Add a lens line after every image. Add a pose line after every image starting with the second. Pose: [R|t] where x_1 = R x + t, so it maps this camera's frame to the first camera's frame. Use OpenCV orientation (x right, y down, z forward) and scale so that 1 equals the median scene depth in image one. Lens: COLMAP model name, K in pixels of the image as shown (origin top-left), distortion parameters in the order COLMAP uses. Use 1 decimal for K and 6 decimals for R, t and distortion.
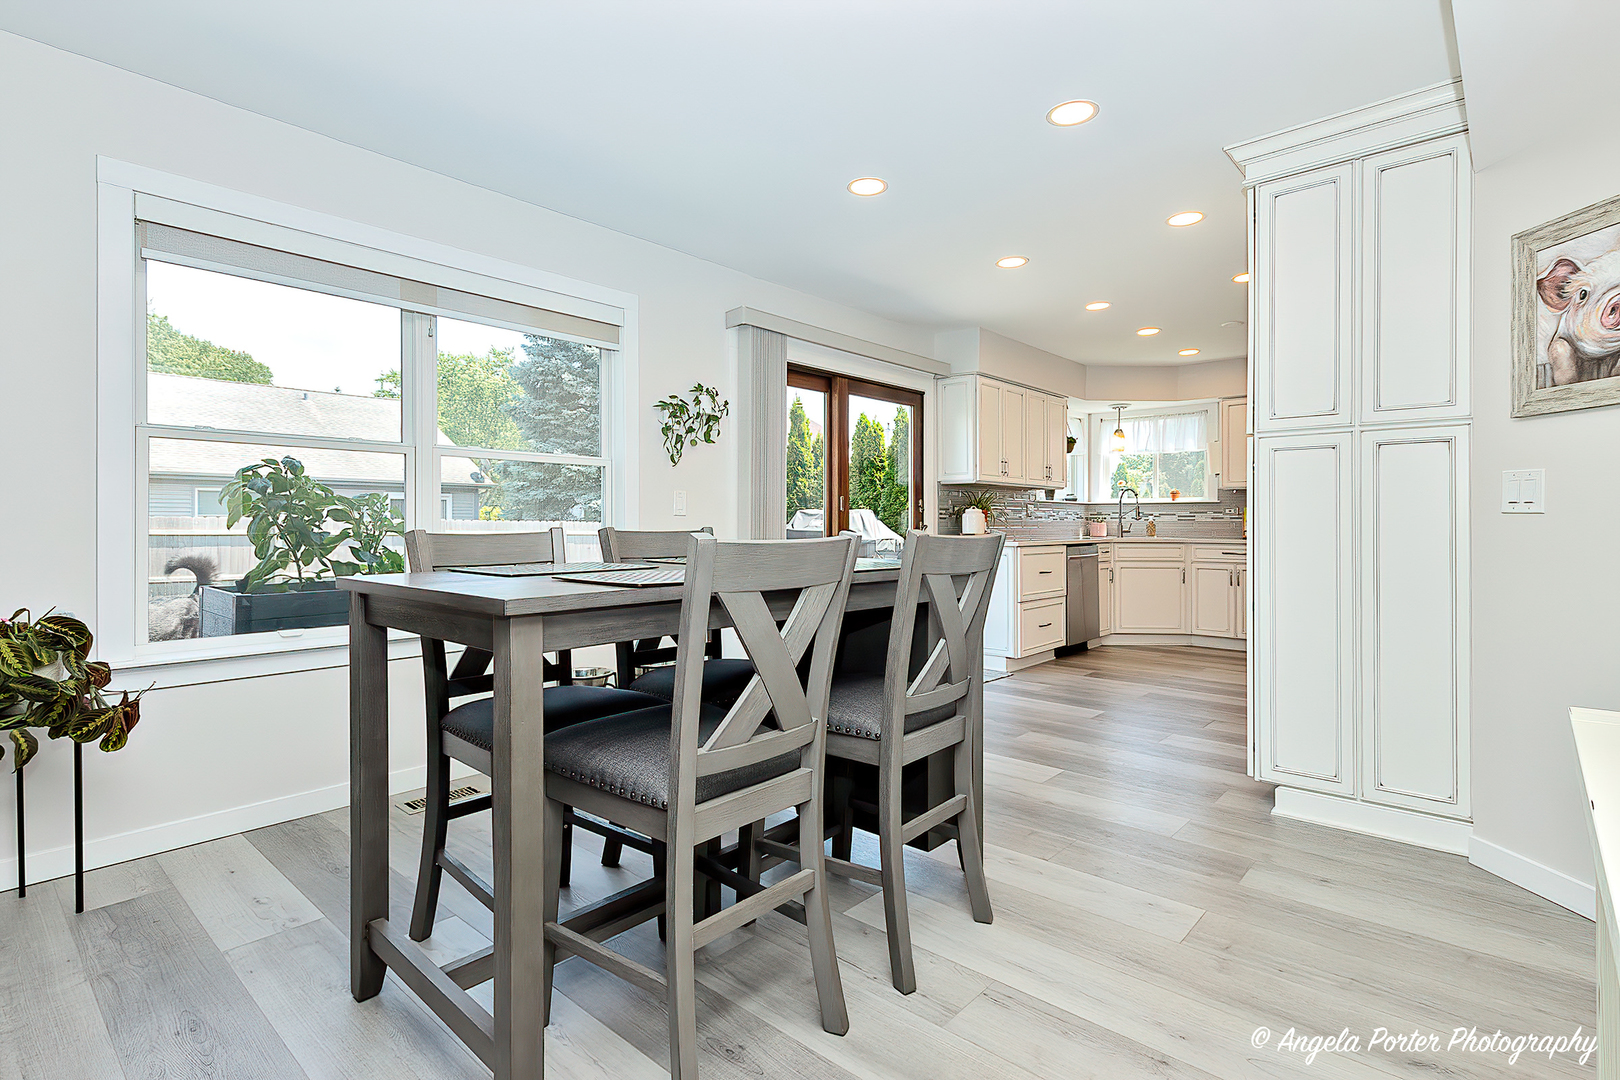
lens RADIAL K [[802.9, 0, 811.0], [0, 802.9, 525.3], [0, 0, 1]] dist [-0.001019, -0.000541]
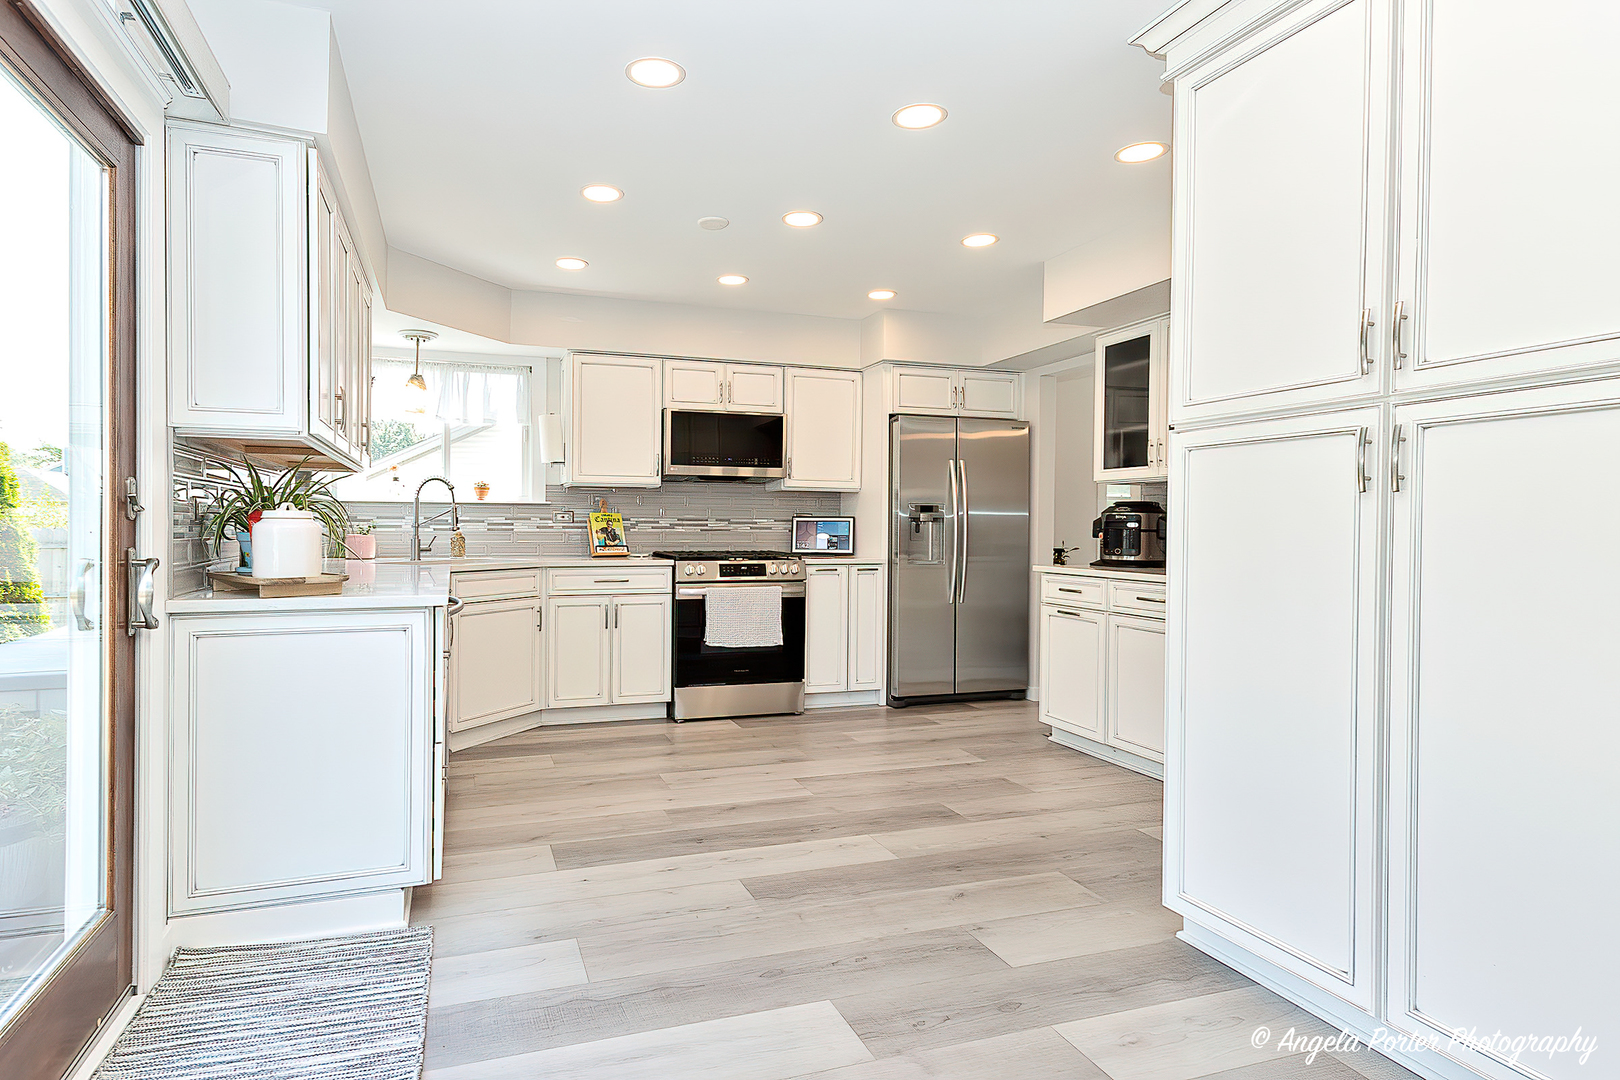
lens RADIAL K [[815.1, 0, 789.7], [0, 815.1, 530.0], [0, 0, 1]] dist [0.000163, -0.000180]
pose [[0.451746, -0.003757, 0.892138, -0.027667], [-0.004523, 0.999969, 0.006501, -0.015579], [-0.892135, -0.006972, 0.451715, 0.638892]]
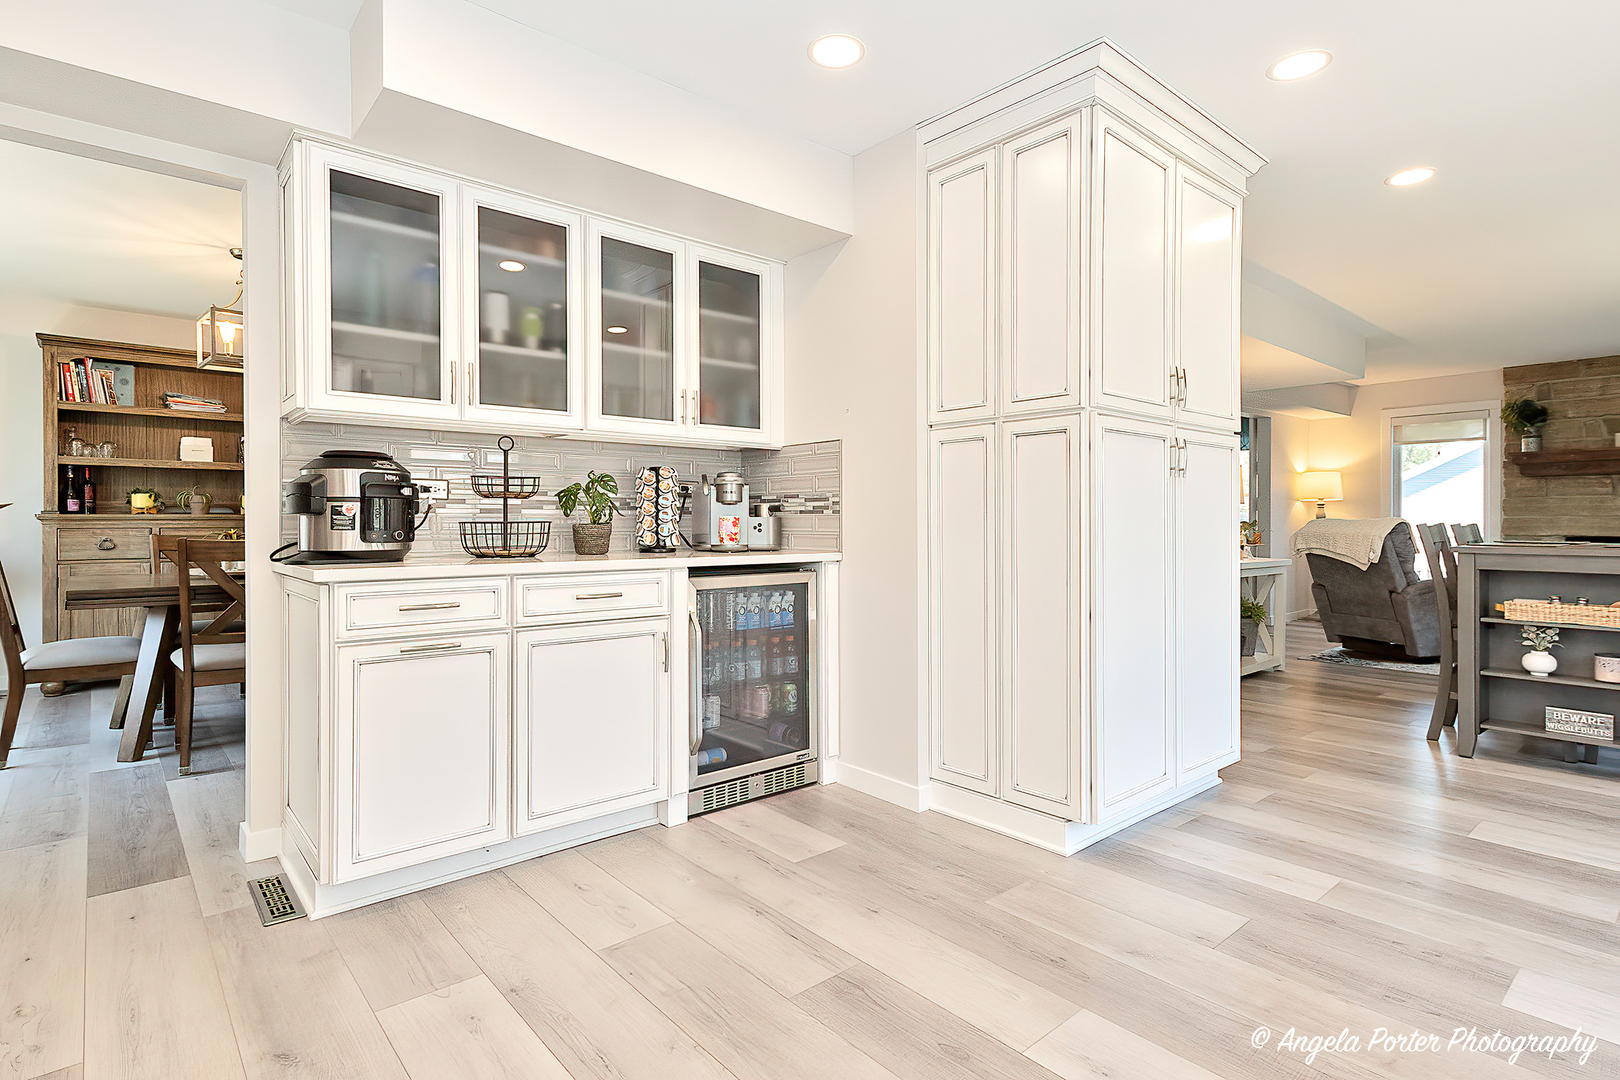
lens RADIAL K [[815.1, 0, 789.7], [0, 815.1, 530.0], [0, 0, 1]] dist [0.000163, -0.000180]
pose [[-0.987754, -0.004236, 0.155960, 0.503525], [-0.001258, 0.999815, 0.019193, -0.005098], [-0.156012, 0.018762, -0.987577, 1.125515]]
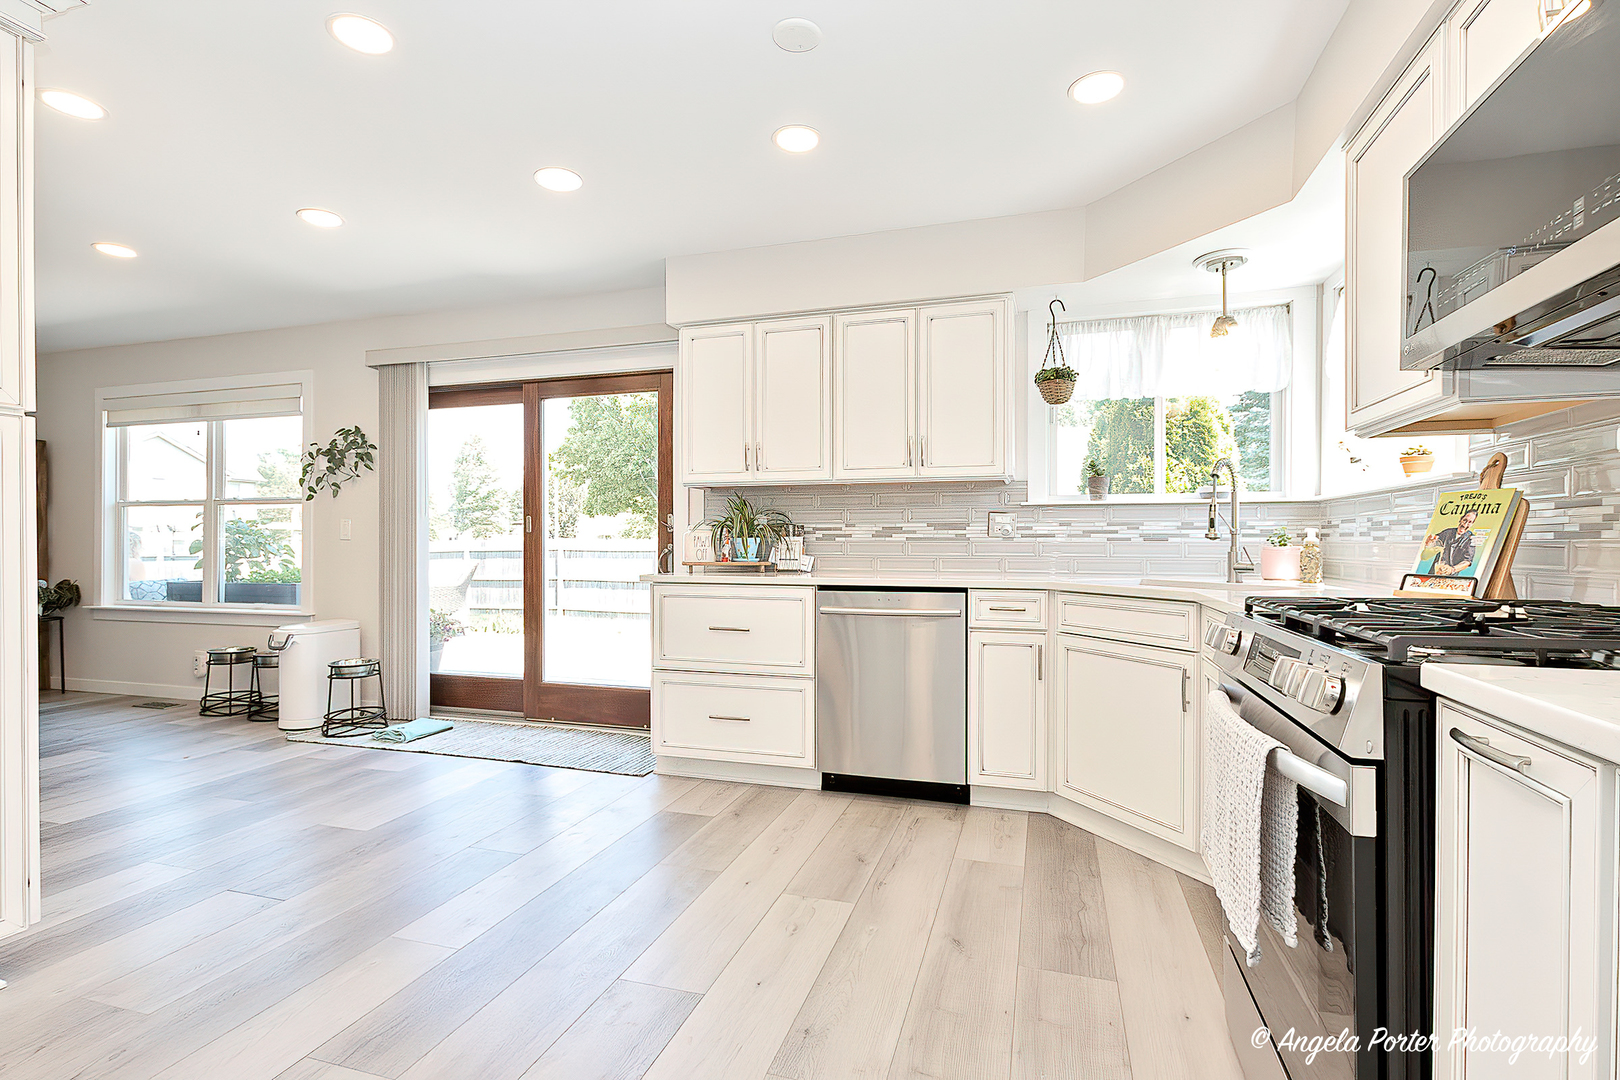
lens RADIAL K [[815.1, 0, 789.7], [0, 815.1, 530.0], [0, 0, 1]] dist [0.000163, -0.000180]
pose [[0.392007, -0.018237, -0.919781, 0.877922], [-0.004035, 0.999760, -0.021543, -0.001783], [0.919953, 0.012156, 0.391840, 0.822405]]
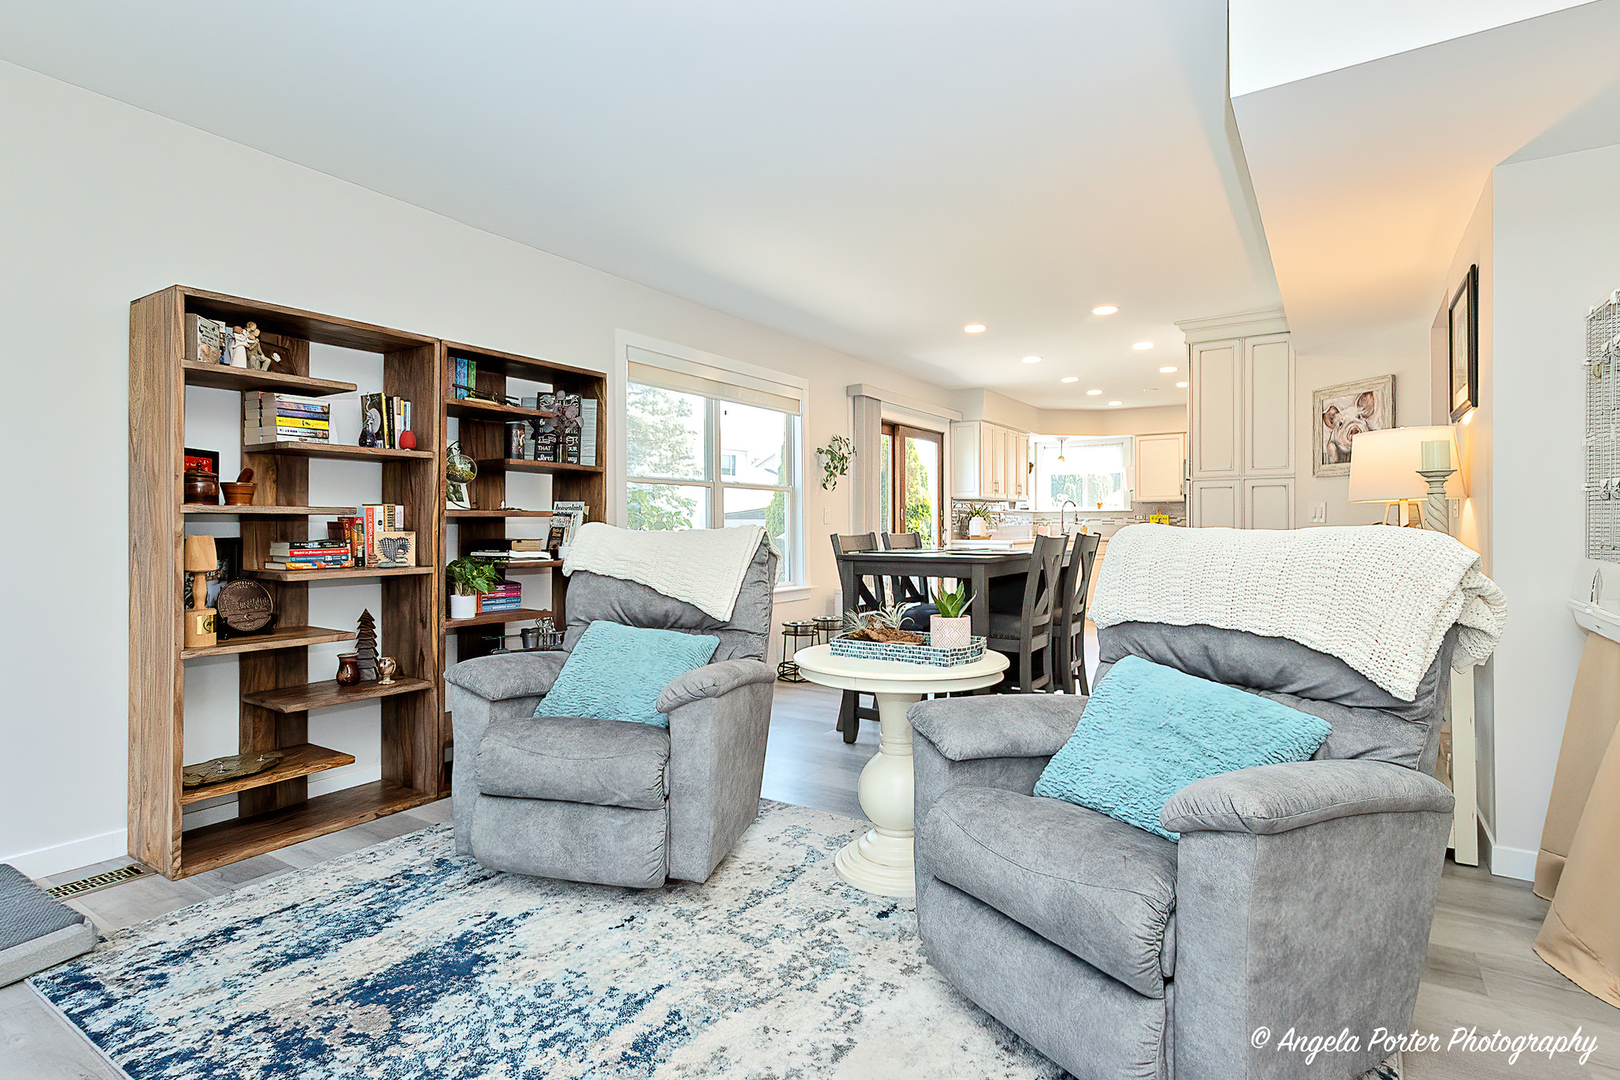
lens RADIAL K [[855.3, 0, 806.7], [0, 855.3, 527.0], [0, 0, 1]] dist [0.002280, 0.000572]
pose [[0.986941, -0.004235, 0.161024, -0.331273], [0.004544, 0.999988, -0.001545, -0.002318], [-0.161015, 0.002257, 0.986949, -0.415874]]
